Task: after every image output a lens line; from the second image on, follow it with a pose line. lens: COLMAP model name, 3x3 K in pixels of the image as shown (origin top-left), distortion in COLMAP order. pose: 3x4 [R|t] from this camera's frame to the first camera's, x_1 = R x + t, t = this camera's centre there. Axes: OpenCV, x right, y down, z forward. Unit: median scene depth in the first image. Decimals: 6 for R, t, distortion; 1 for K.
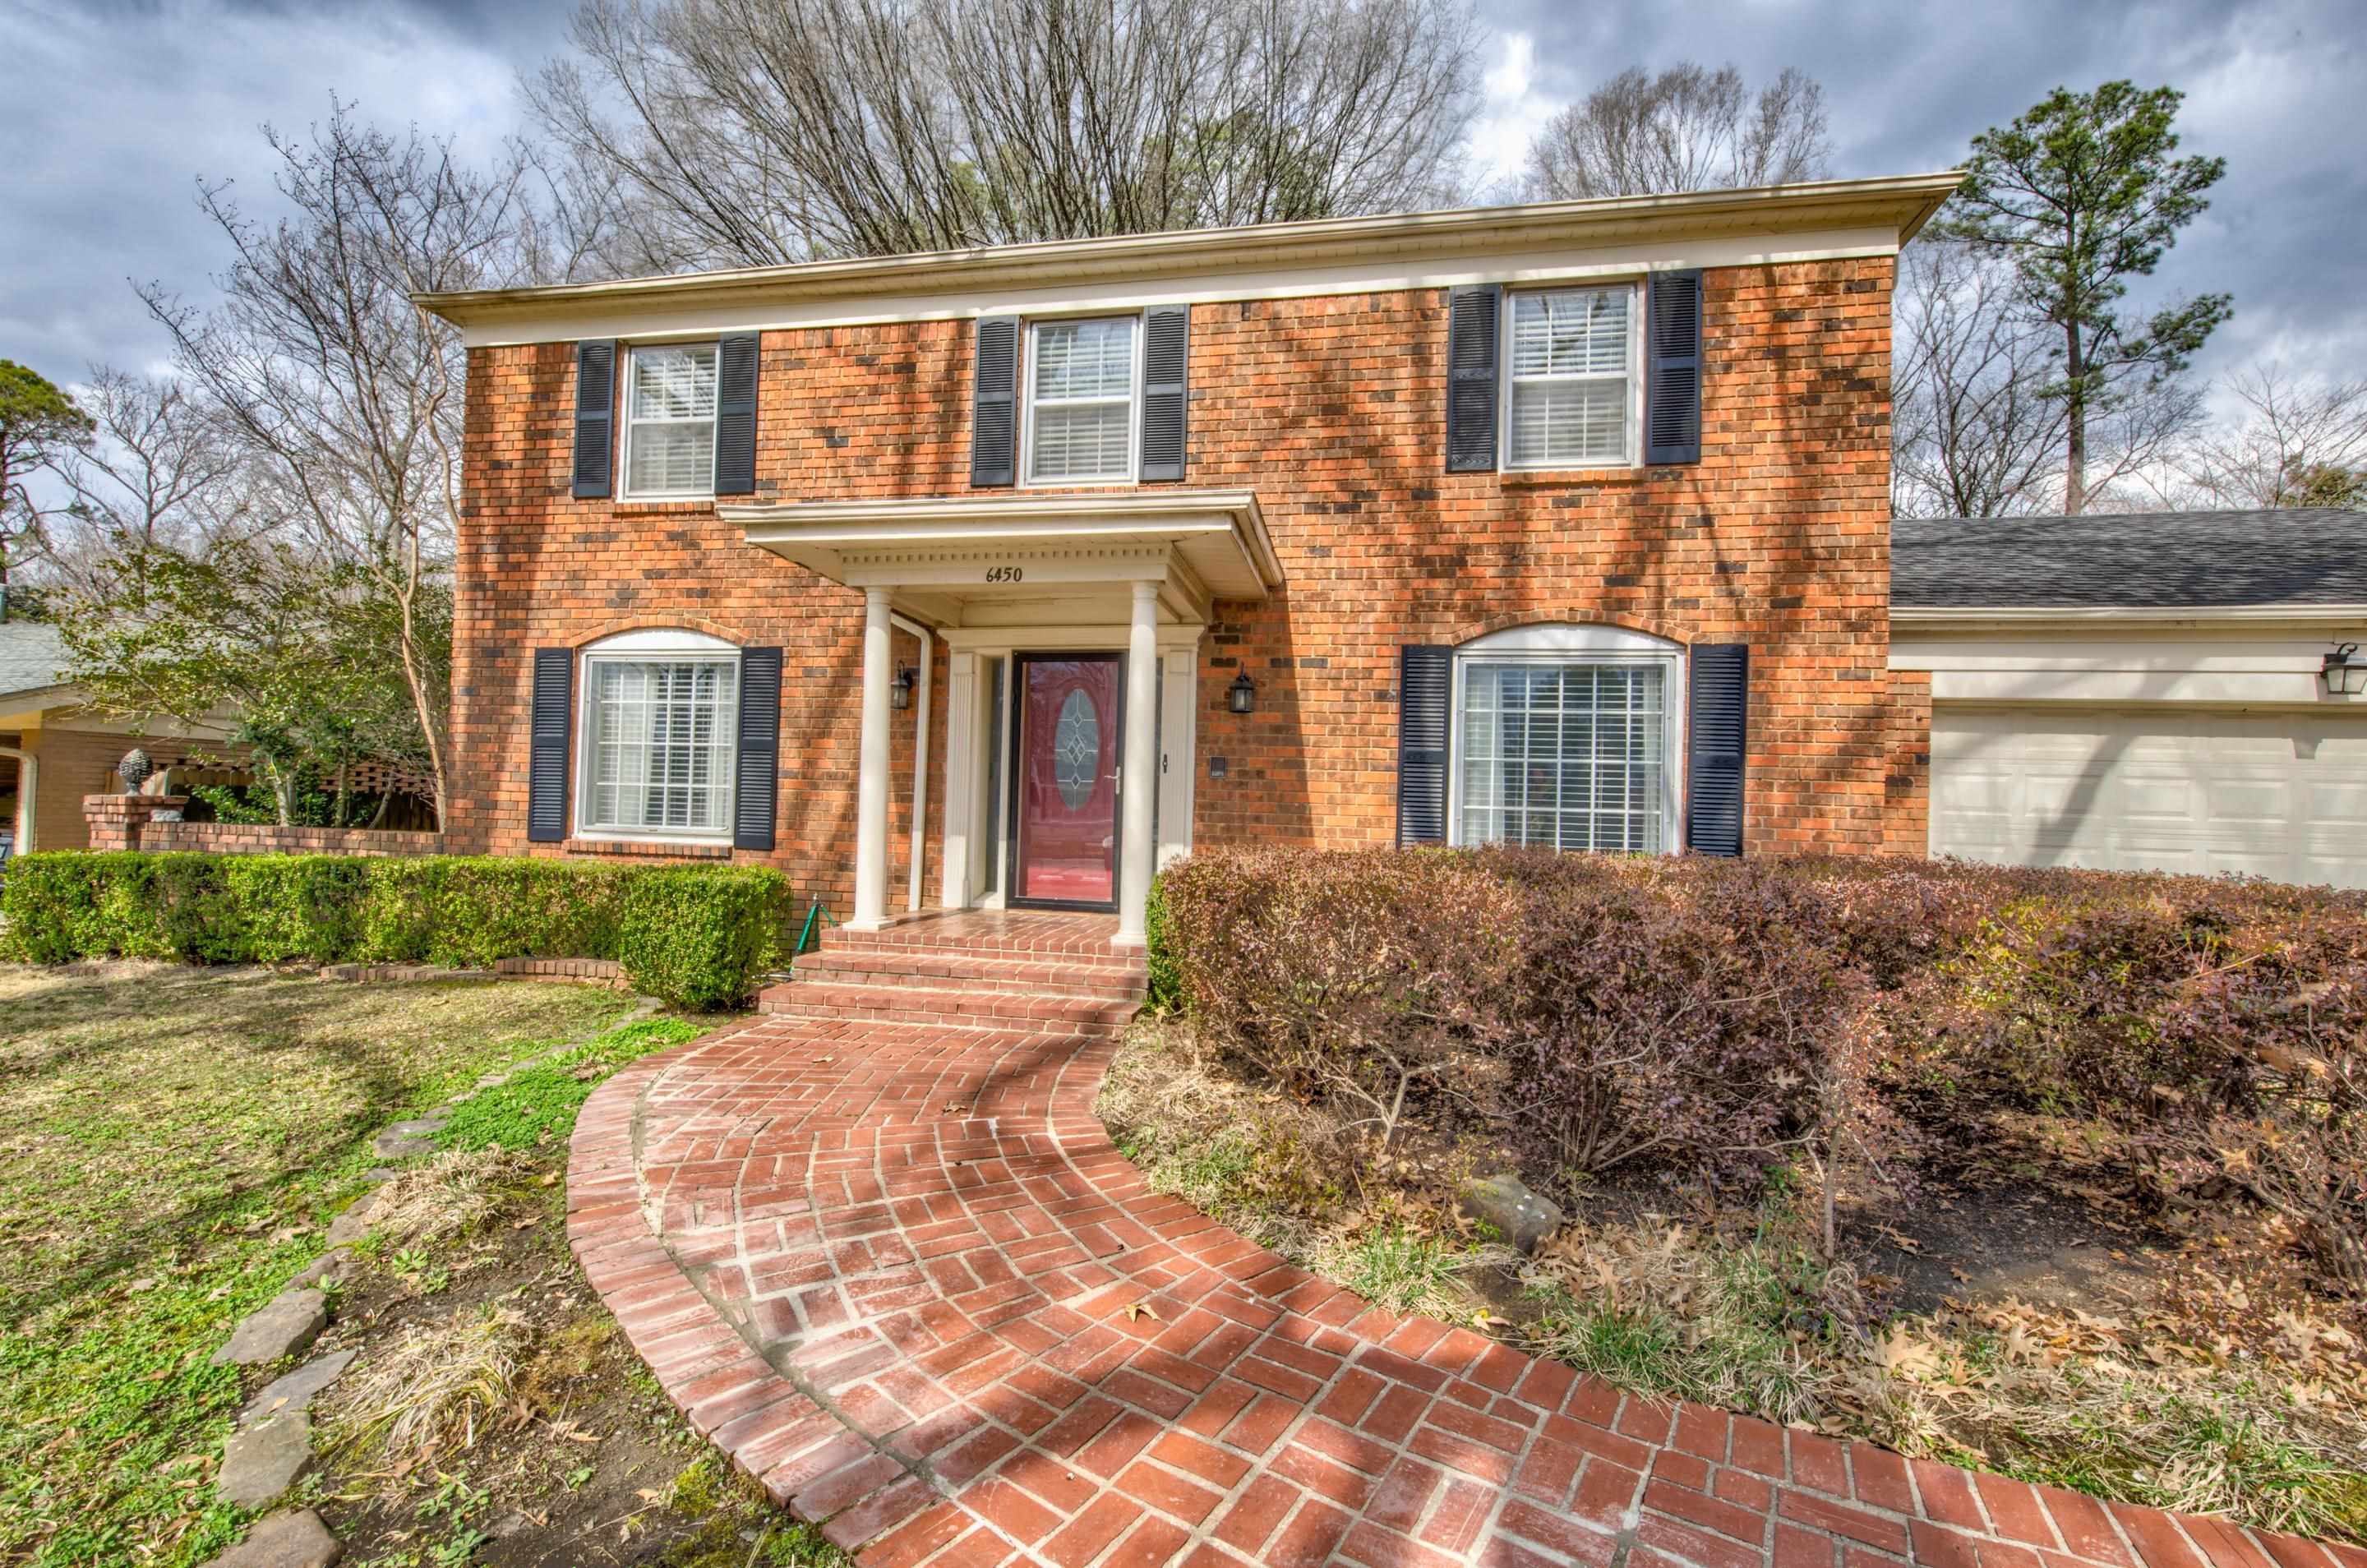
lens RADIAL K [[1001.3, 0, 1197.5], [0, 1001.3, 800.6], [0, 0, 1]] dist [-0.000559, 0.001158]
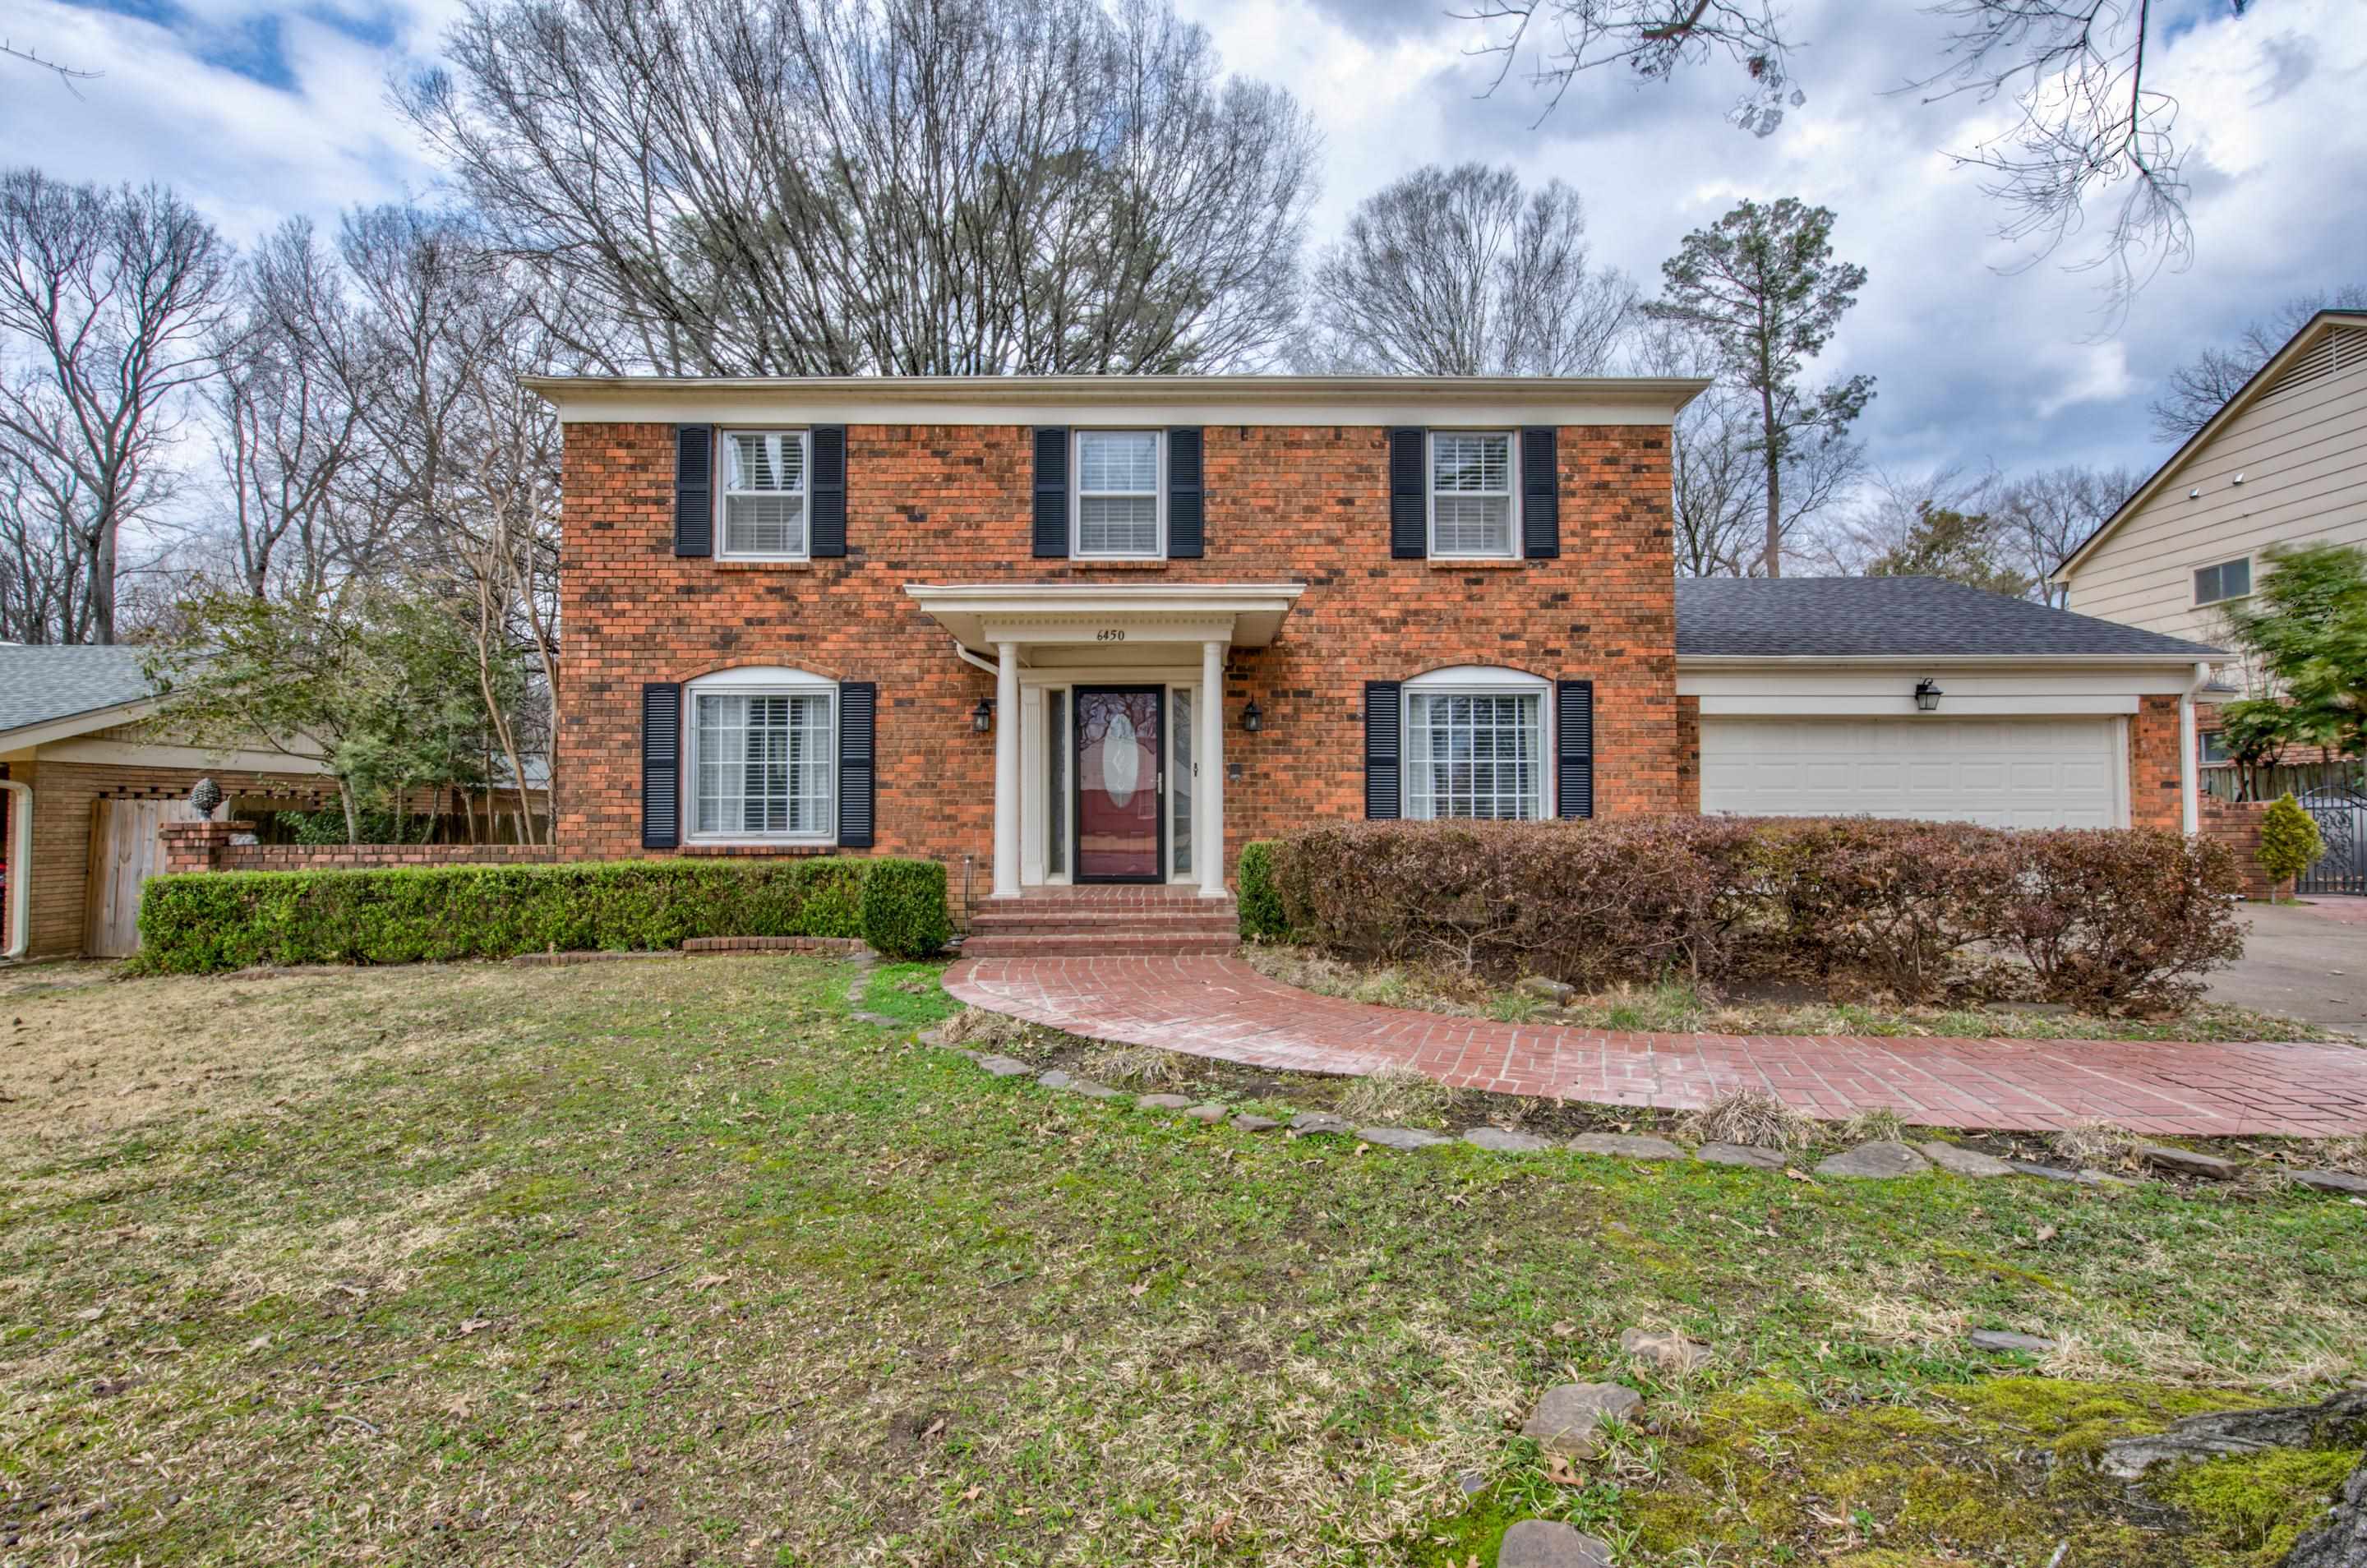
lens RADIAL K [[1001.3, 0, 1216.0], [0, 1001.3, 796.0], [0, 0, 1]] dist [-0.000559, 0.001158]
pose [[0.978472, -0.028047, 0.204467, -0.262268], [0.030243, 0.999514, -0.007621, 0.008576], [-0.204154, 0.013641, 0.978844, -0.290564]]
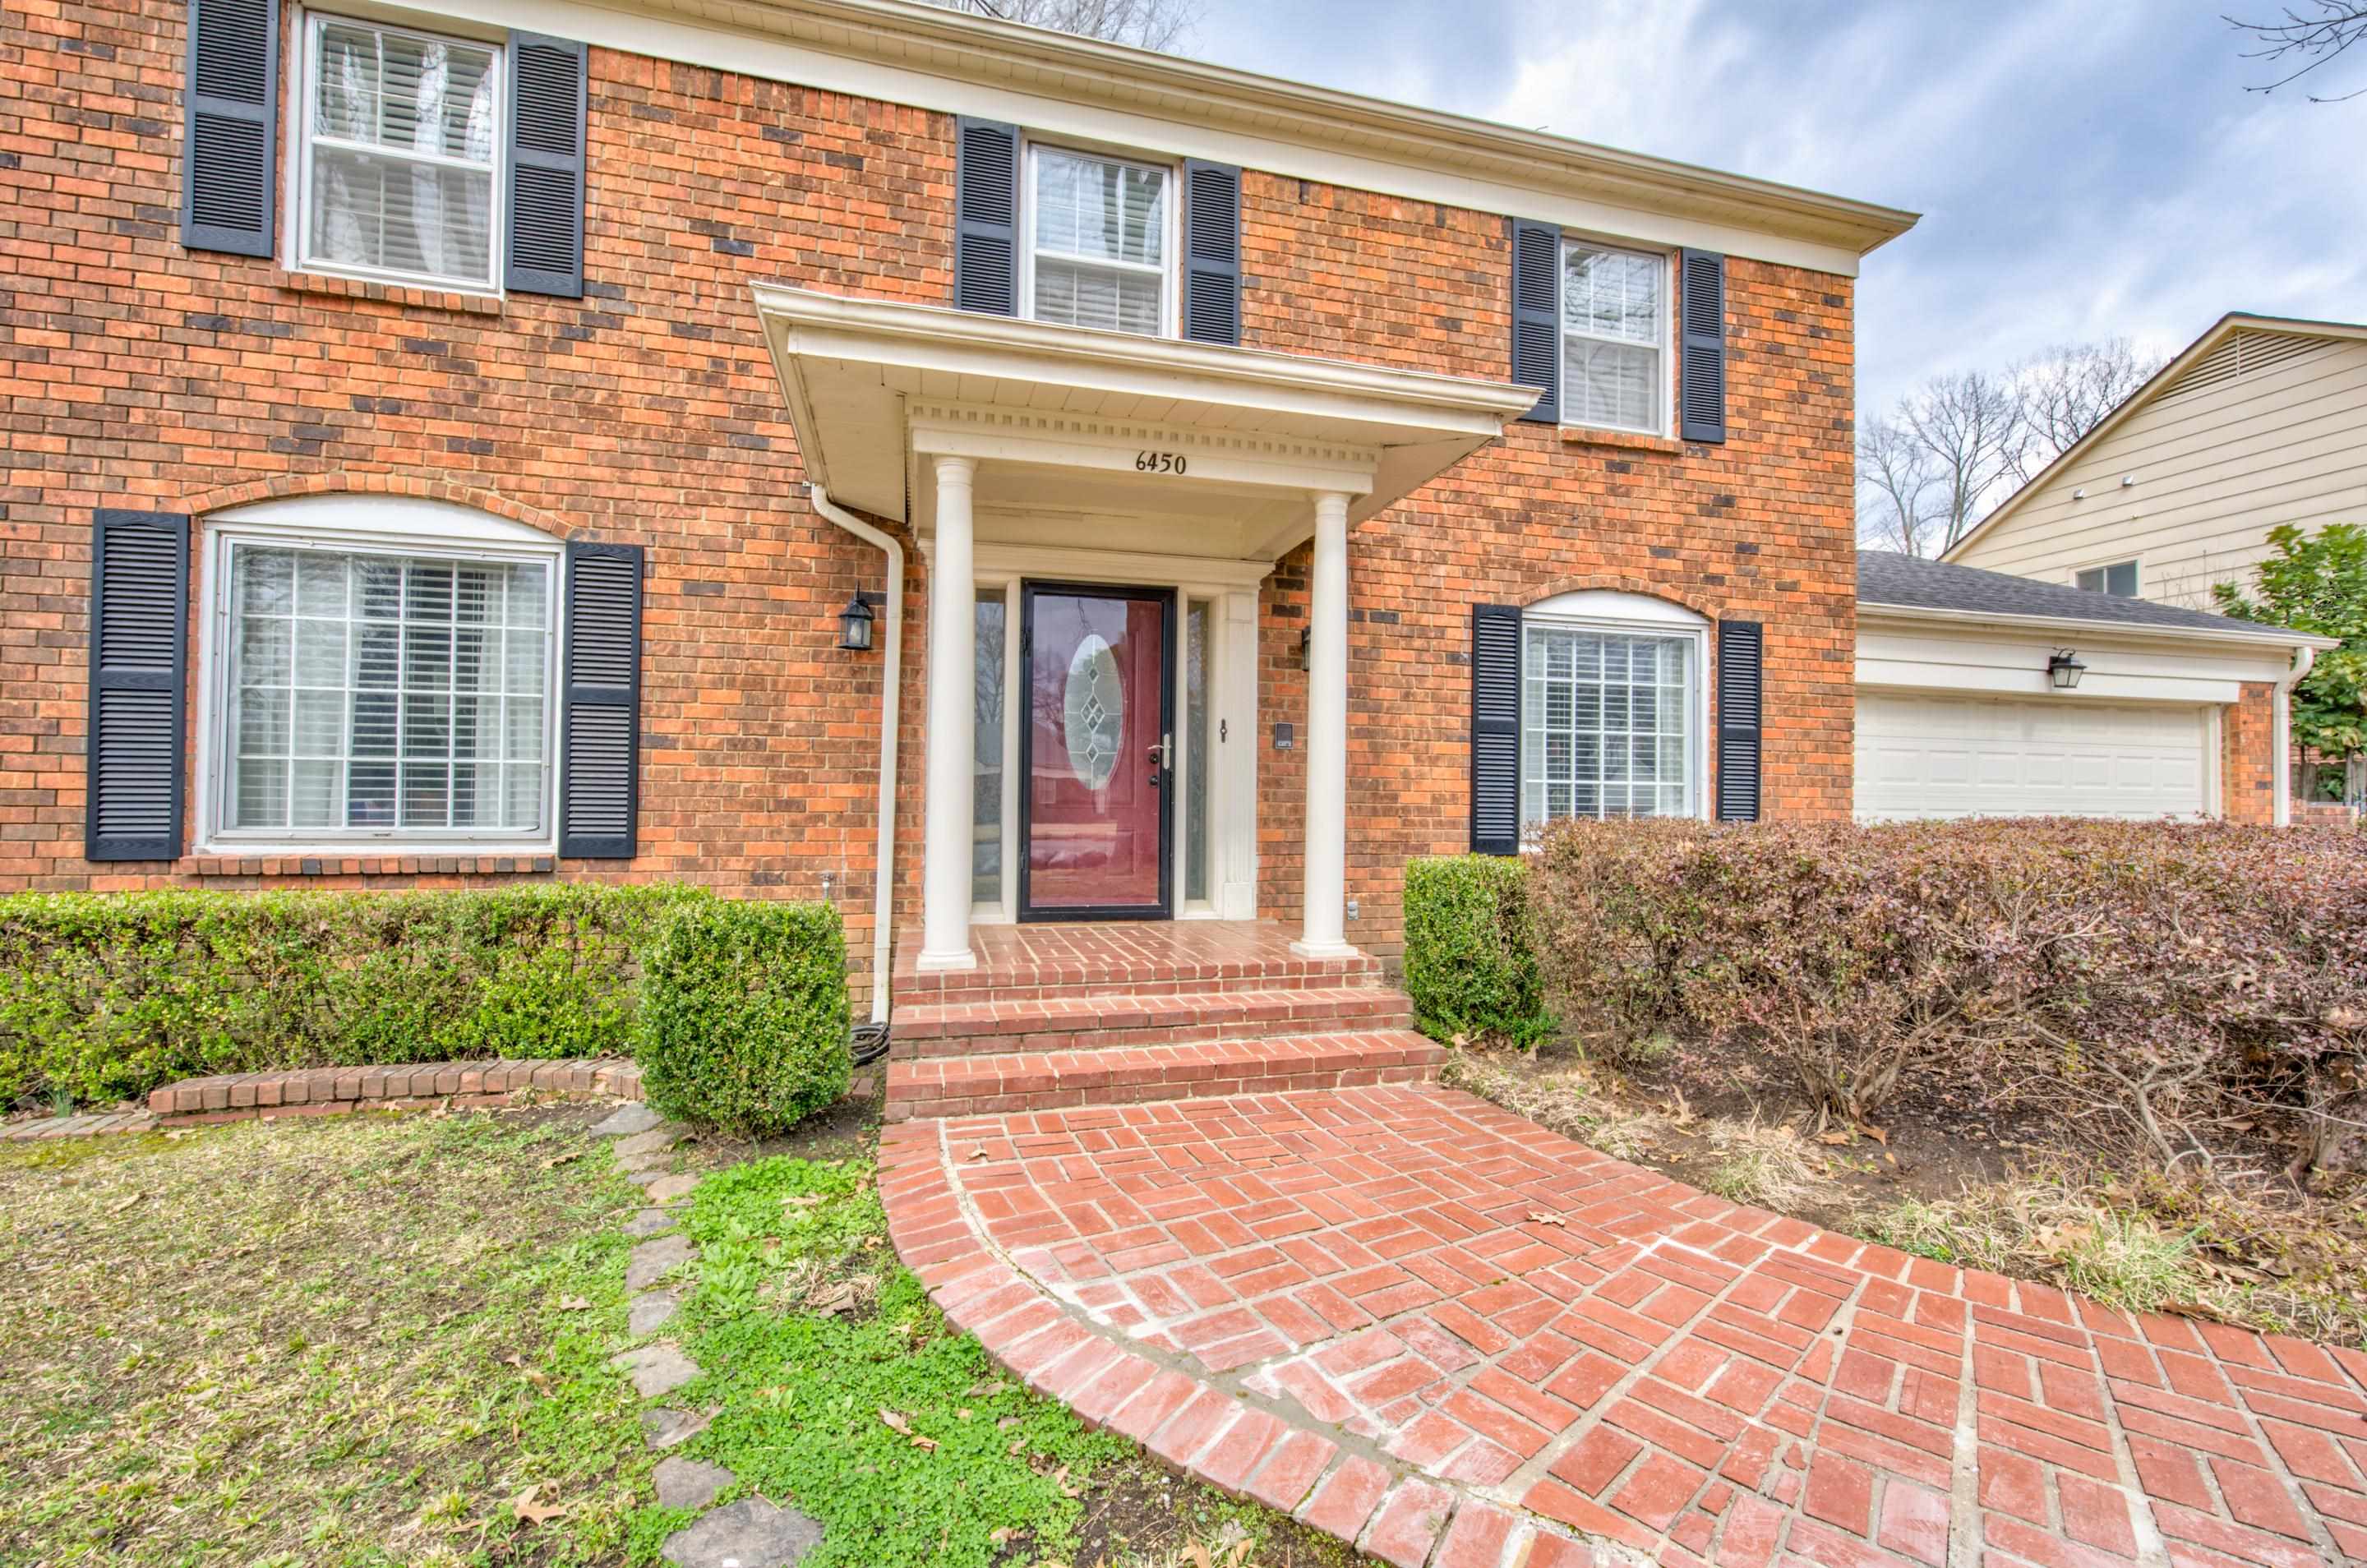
lens RADIAL K [[1001.3, 0, 1212.3], [0, 1001.3, 793.6], [0, 0, 1]] dist [-0.000559, 0.001158]
pose [[0.902705, -0.014946, 0.430001, -0.365717], [0.012570, 0.999886, 0.008366, 0.006317], [-0.430077, -0.002147, 0.902790, 0.256438]]
